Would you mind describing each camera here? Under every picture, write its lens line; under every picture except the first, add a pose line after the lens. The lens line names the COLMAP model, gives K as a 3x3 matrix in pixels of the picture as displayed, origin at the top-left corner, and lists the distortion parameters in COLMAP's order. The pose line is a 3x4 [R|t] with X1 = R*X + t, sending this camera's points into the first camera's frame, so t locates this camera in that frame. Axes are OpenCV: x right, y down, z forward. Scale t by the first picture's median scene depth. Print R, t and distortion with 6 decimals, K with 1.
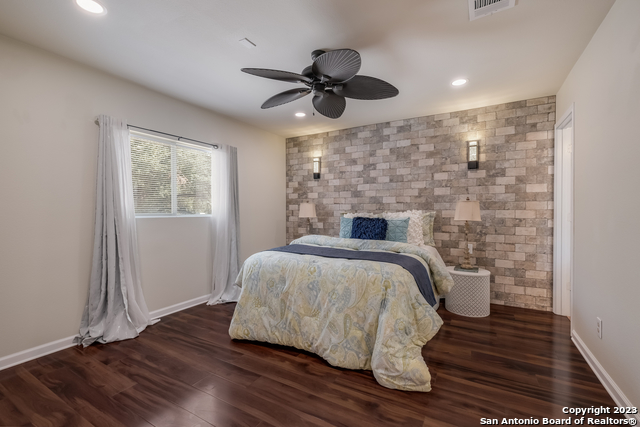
lens RADIAL K [[278.4, 0, 325.3], [0, 278.4, 214.2], [0, 0, 1]] dist [-0.001165, 0.000879]
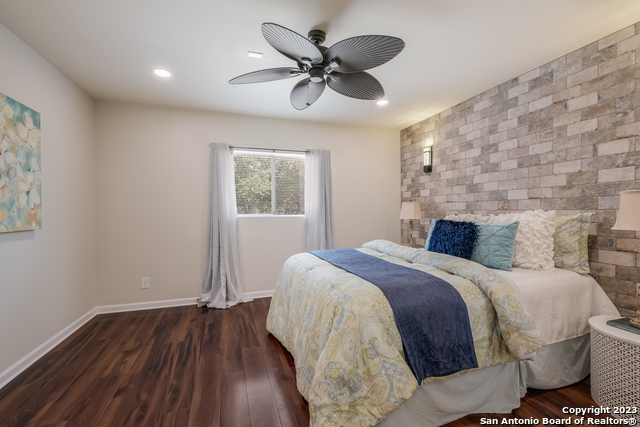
lens RADIAL K [[278.4, 0, 319.8], [0, 278.4, 212.6], [0, 0, 1]] dist [-0.001165, 0.000879]
pose [[0.747959, 0.000512, -0.663744, 0.336223], [-0.004392, 0.999982, -0.004177, -0.004175], [0.663730, 0.006040, 0.747948, 0.204090]]
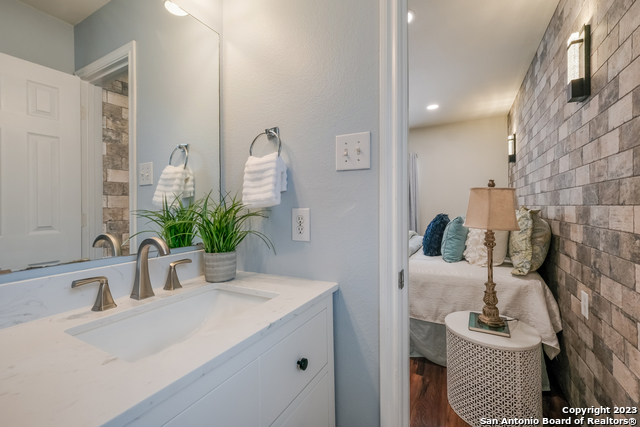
lens RADIAL K [[278.4, 0, 319.5], [0, 278.4, 209.4], [0, 0, 1]] dist [-0.001165, 0.000879]
pose [[0.013609, 0.011619, -0.999840, 0.846420], [-0.002784, 0.999929, 0.011582, -0.012384], [0.999904, 0.002626, 0.013640, 0.578097]]
